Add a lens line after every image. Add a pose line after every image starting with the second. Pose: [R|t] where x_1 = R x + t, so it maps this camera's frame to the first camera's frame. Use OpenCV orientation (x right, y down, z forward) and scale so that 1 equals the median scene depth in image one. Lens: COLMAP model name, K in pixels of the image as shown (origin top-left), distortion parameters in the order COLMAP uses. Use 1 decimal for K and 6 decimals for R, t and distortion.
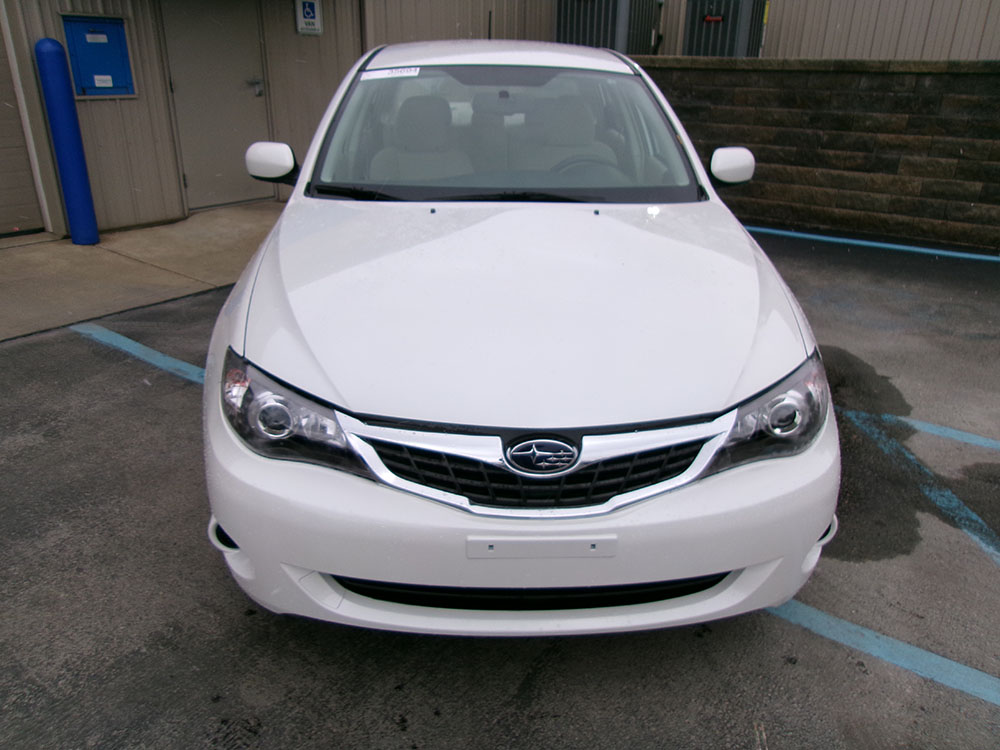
lens RADIAL K [[775.5, 0, 497.9], [0, 775.5, 374.4], [0, 0, 1]] dist [-0.014258, 0.032016]
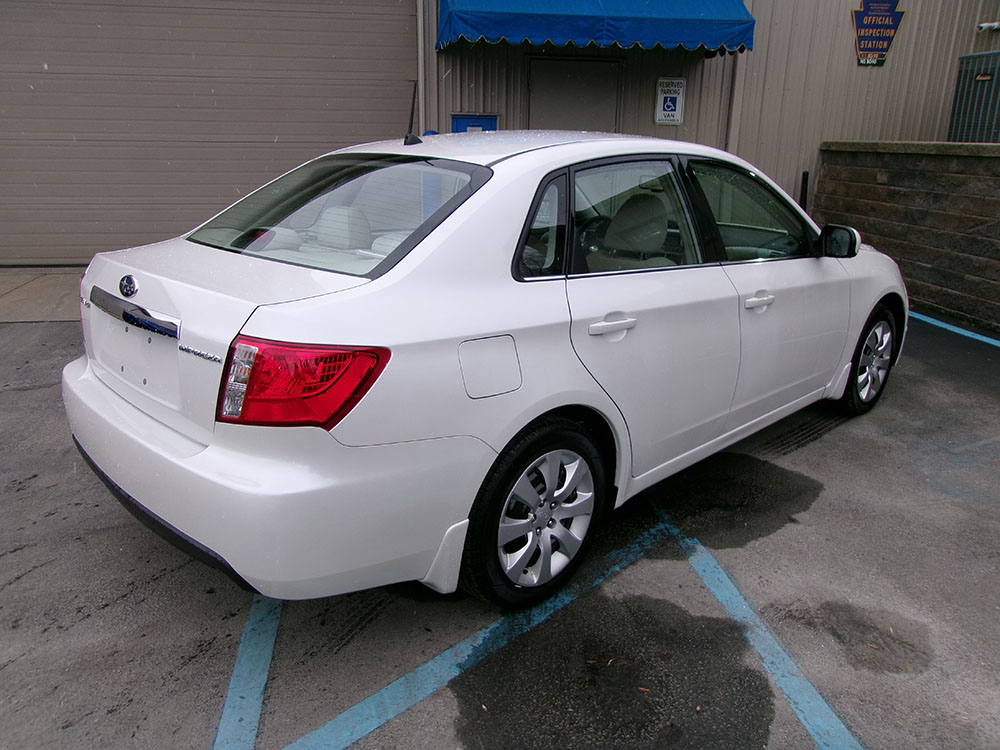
lens RADIAL K [[775.5, 0, 497.5], [0, 775.5, 375.3], [0, 0, 1]] dist [-0.014258, 0.032016]
pose [[0.703561, 0.208619, -0.679324, 0.502247], [-0.274047, 0.961648, 0.011495, -0.042516], [0.655668, 0.178079, 0.733749, 0.095664]]
